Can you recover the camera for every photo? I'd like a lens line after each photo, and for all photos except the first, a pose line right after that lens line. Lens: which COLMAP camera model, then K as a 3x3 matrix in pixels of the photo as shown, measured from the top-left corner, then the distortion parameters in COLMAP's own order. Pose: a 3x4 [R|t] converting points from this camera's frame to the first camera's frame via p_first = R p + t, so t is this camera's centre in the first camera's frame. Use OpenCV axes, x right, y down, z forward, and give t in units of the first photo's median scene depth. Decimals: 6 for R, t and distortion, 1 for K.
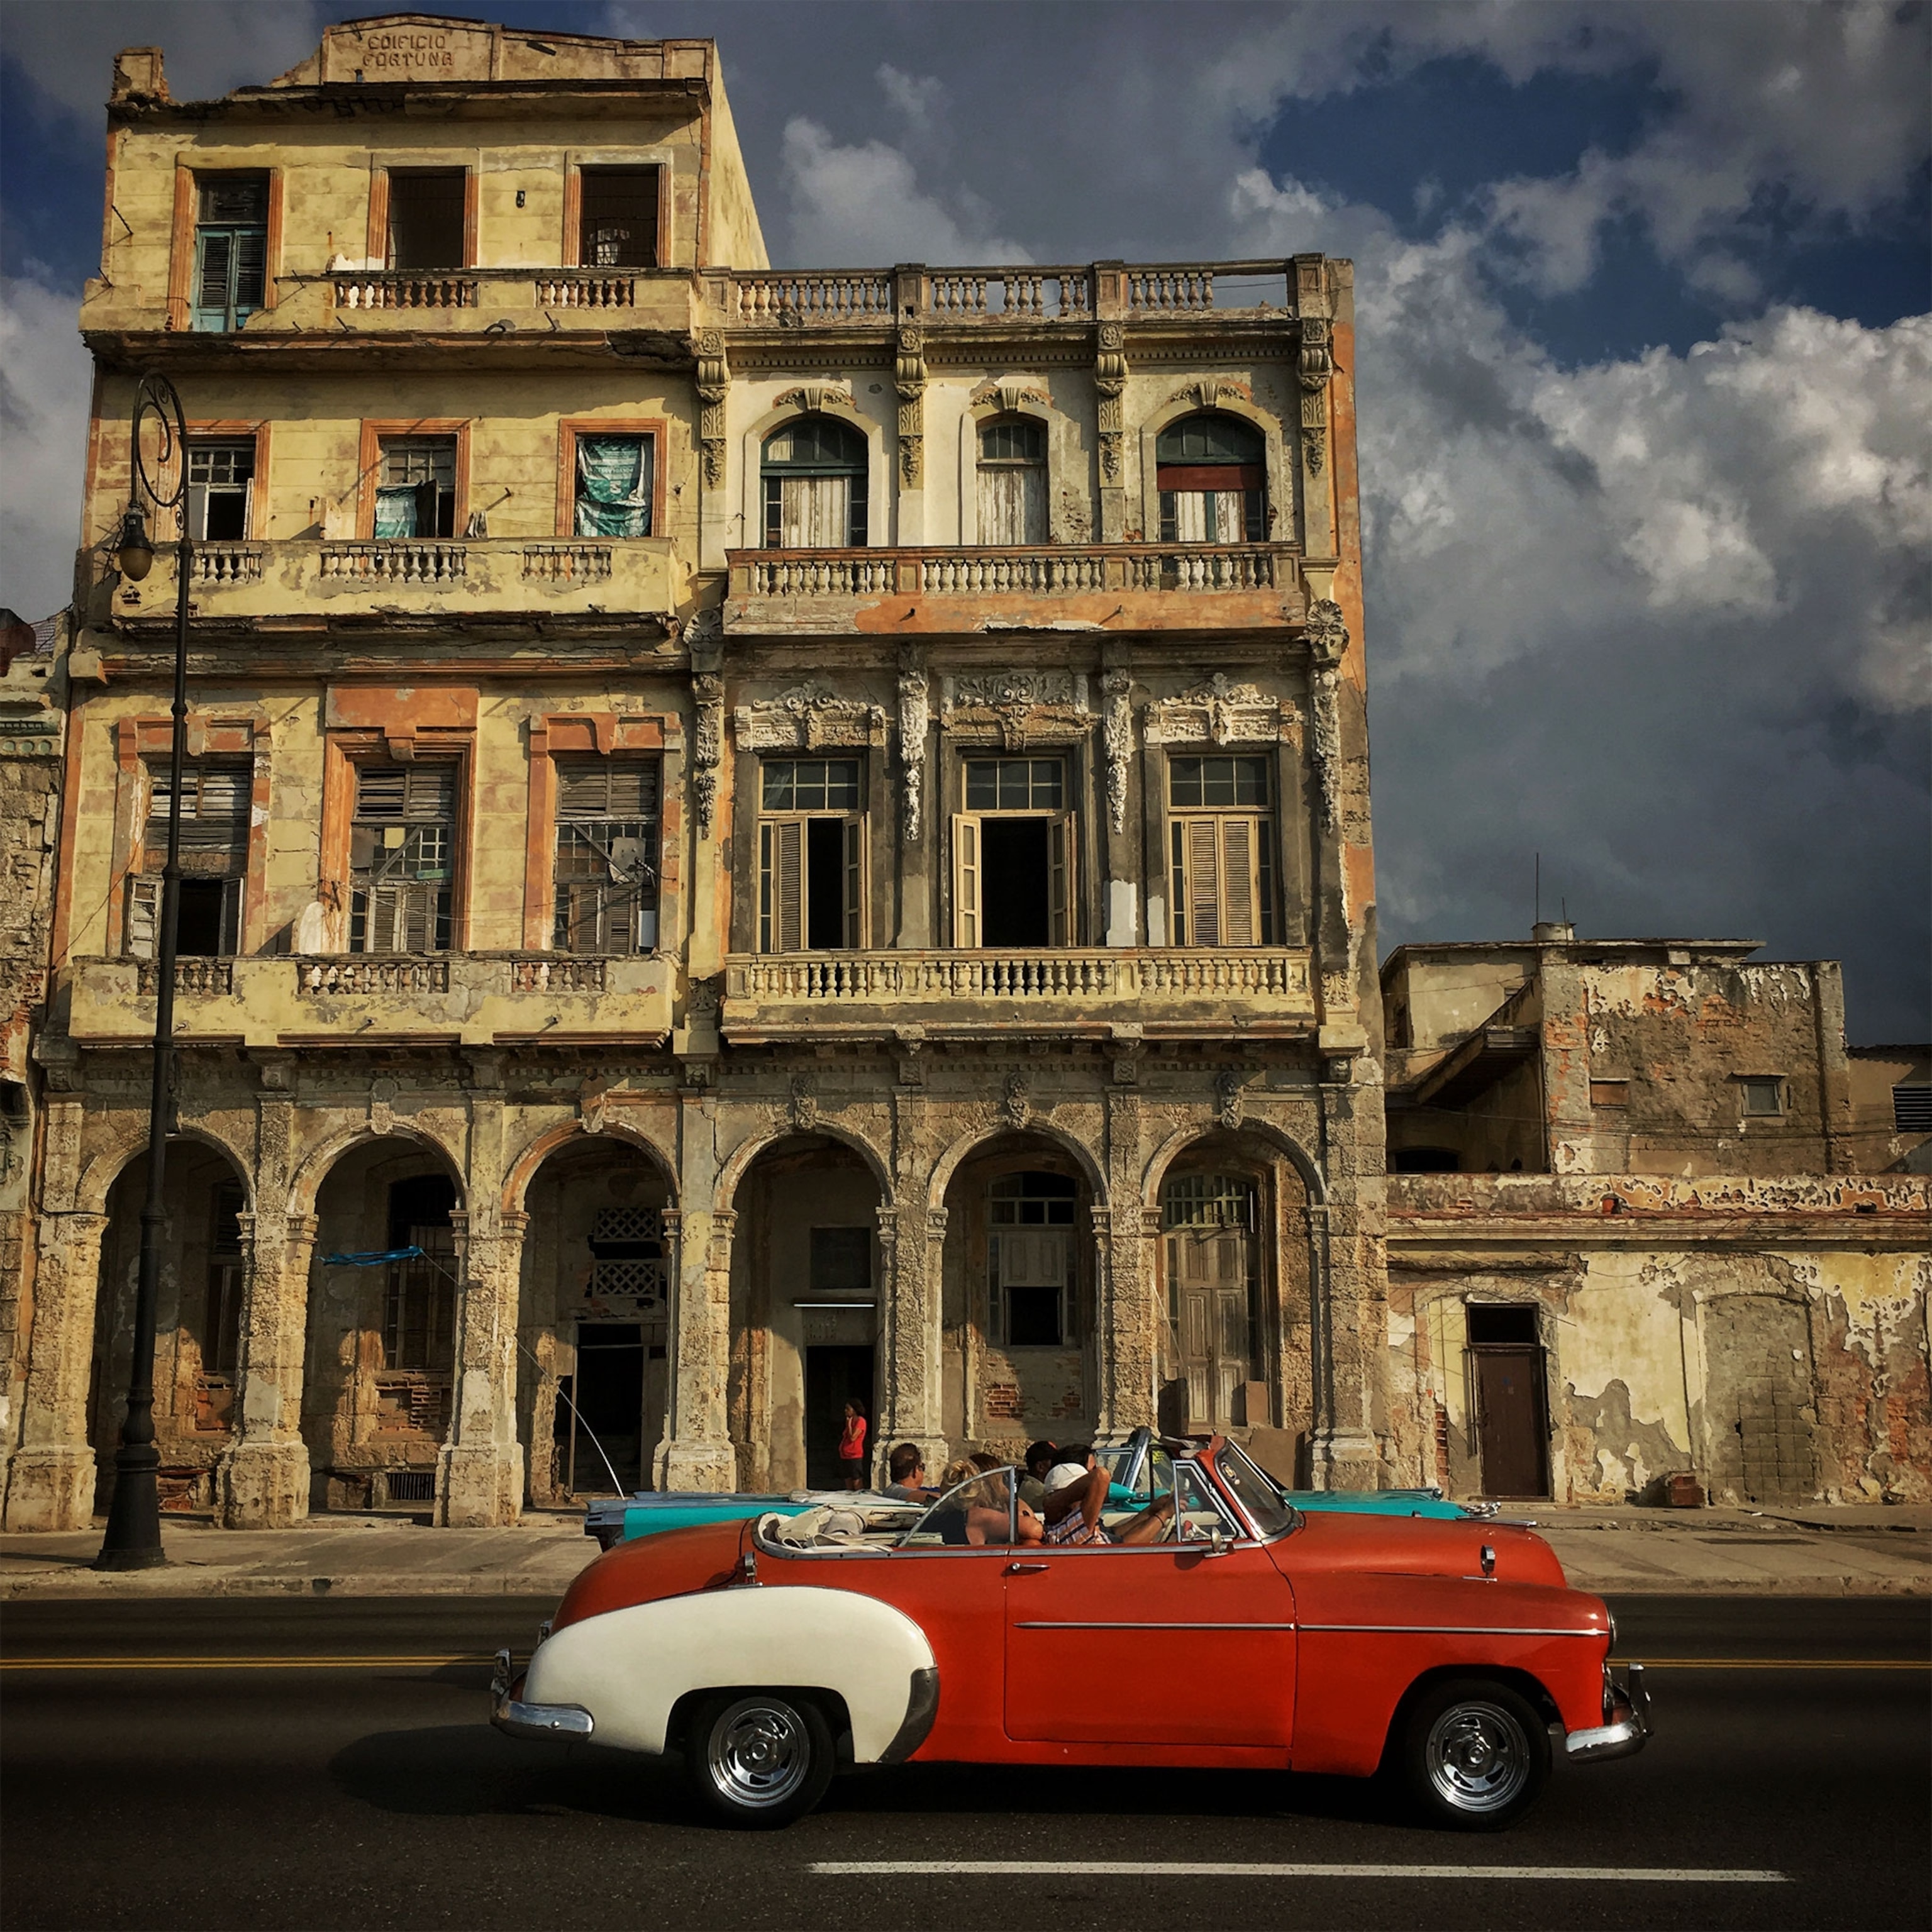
lens RADIAL K [[2398.3, 0, 964.6], [0, 2398.3, 966.0], [0, 0, 1]] dist [0.042900, 0.000000]
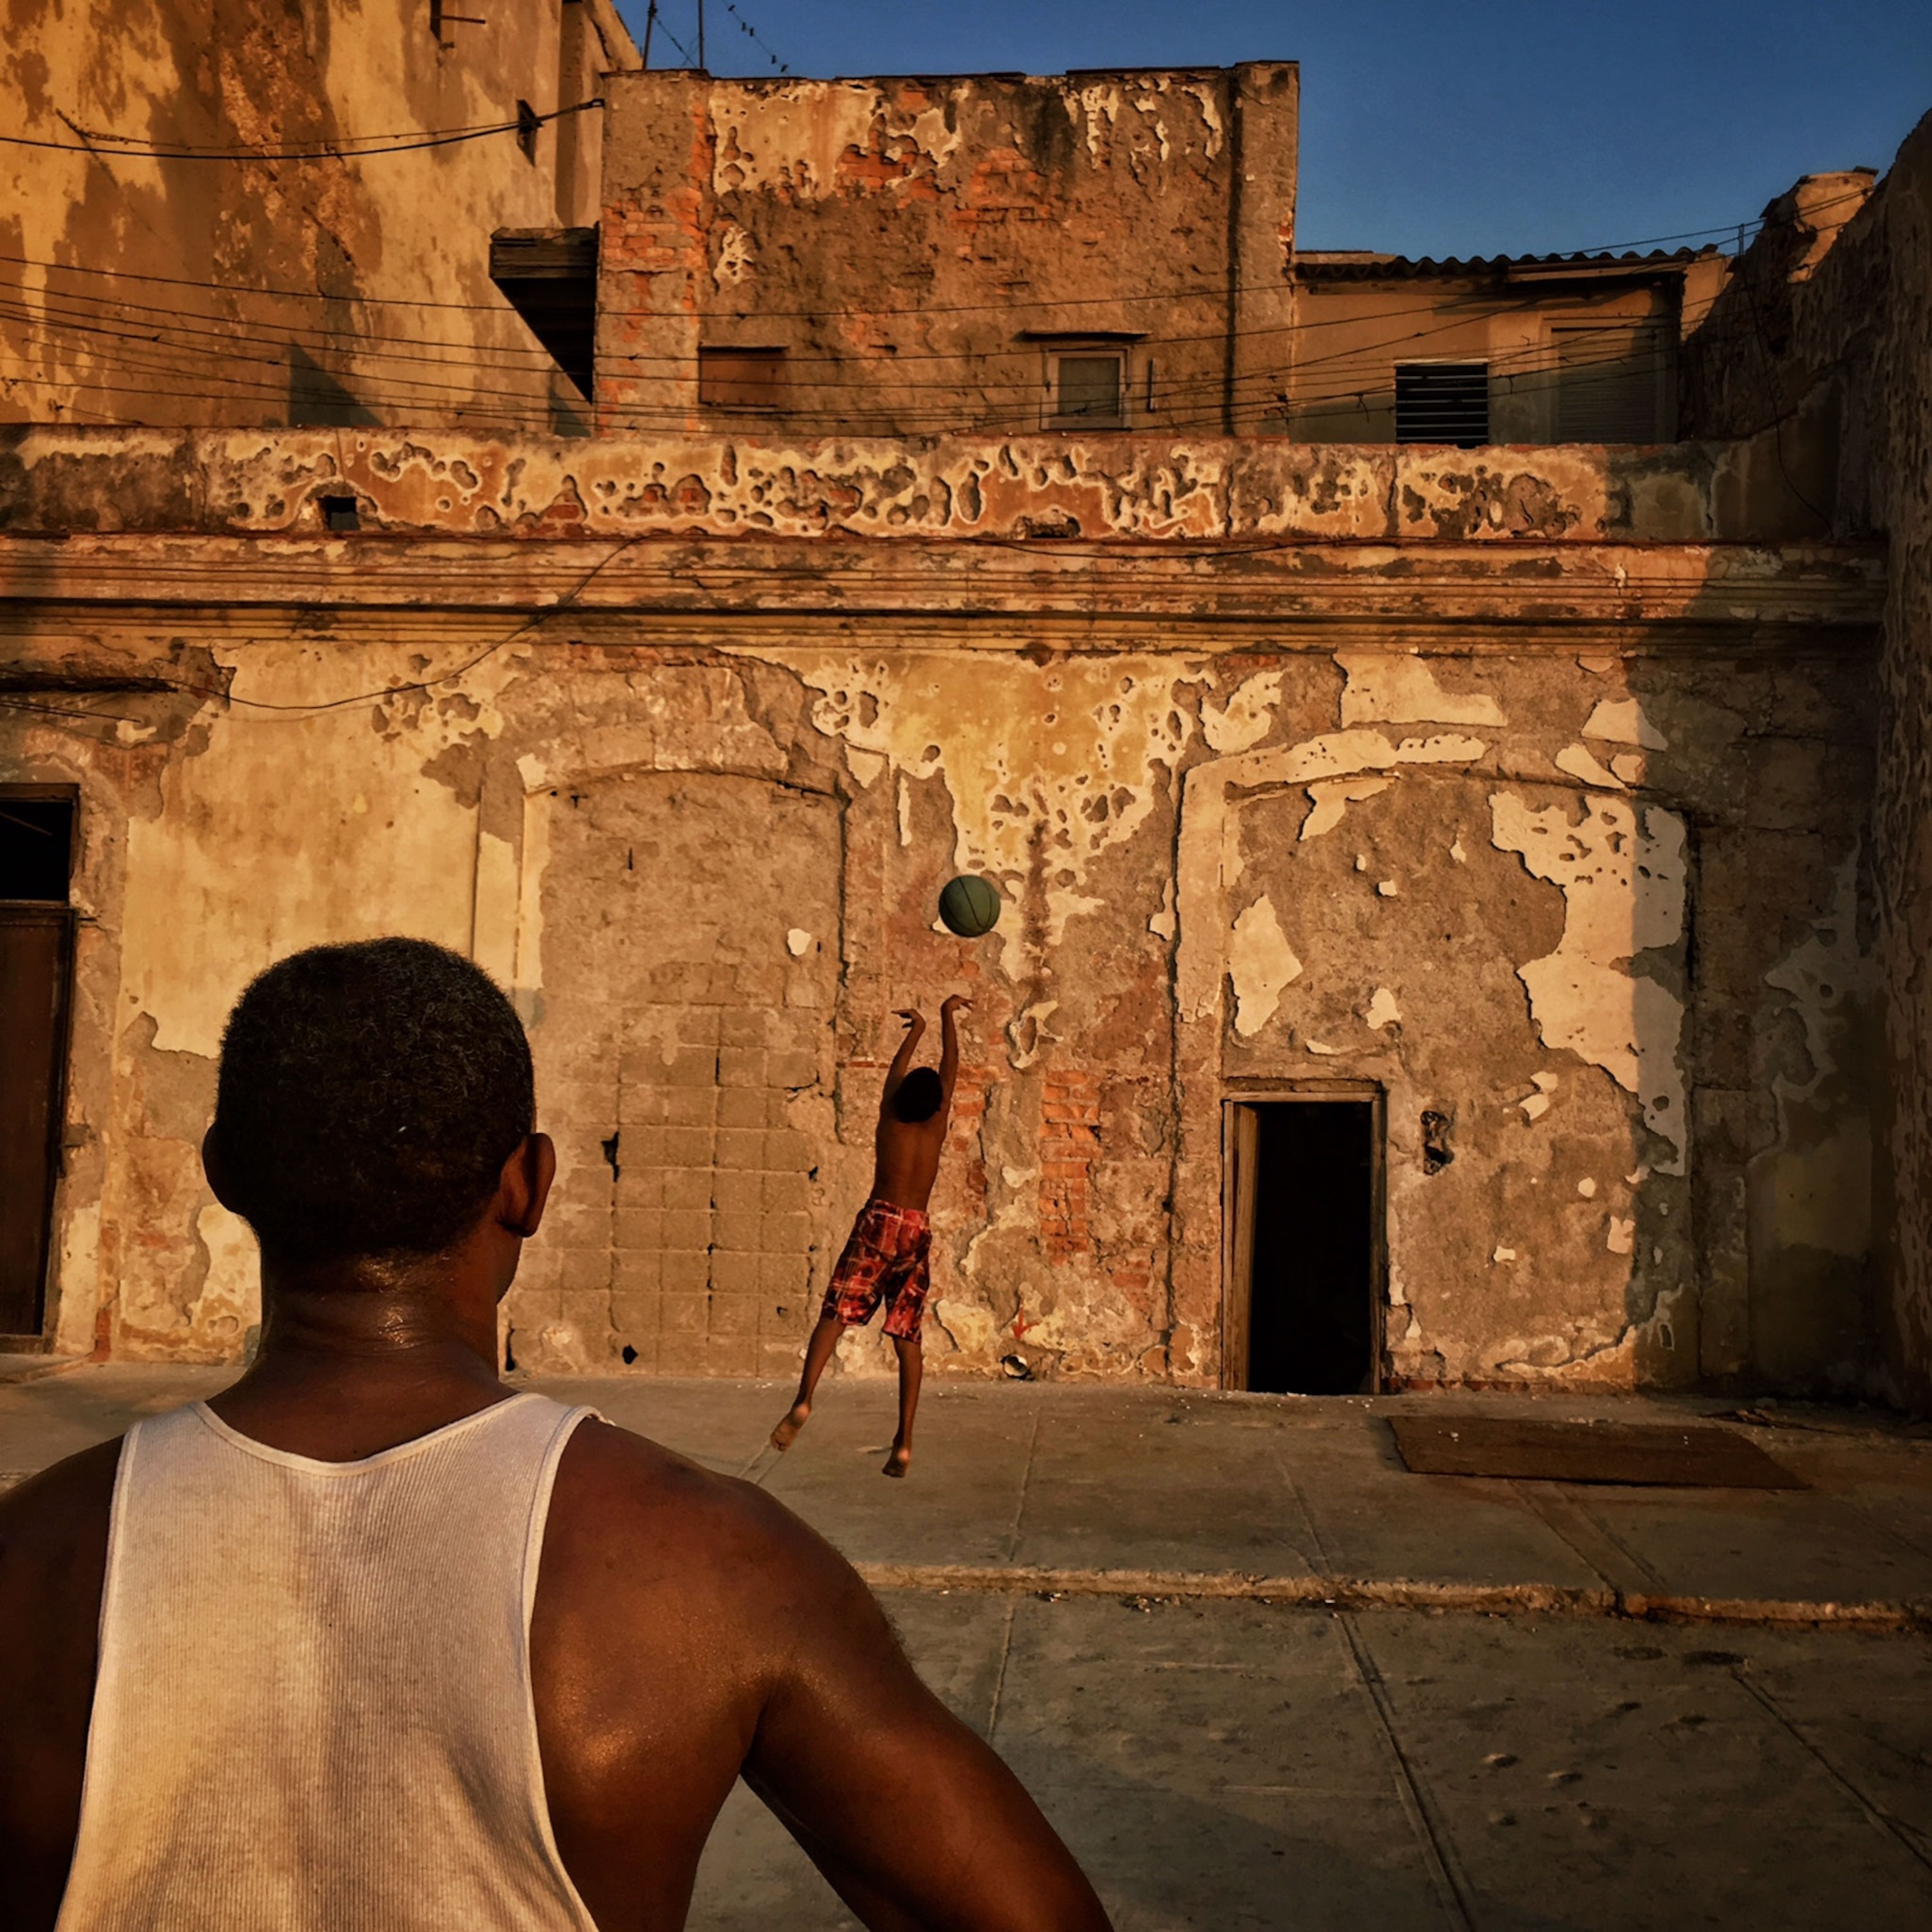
lens RADIAL K [[2398.3, 0, 967.0], [0, 2398.3, 966.0], [0, 0, 1]] dist [0.042900, 0.000000]
pose [[0.999218, 0.021774, -0.032995, 0.376915], [-0.017694, 0.992706, 0.119251, 0.122066], [0.035351, -0.118574, 0.992316, 0.656737]]
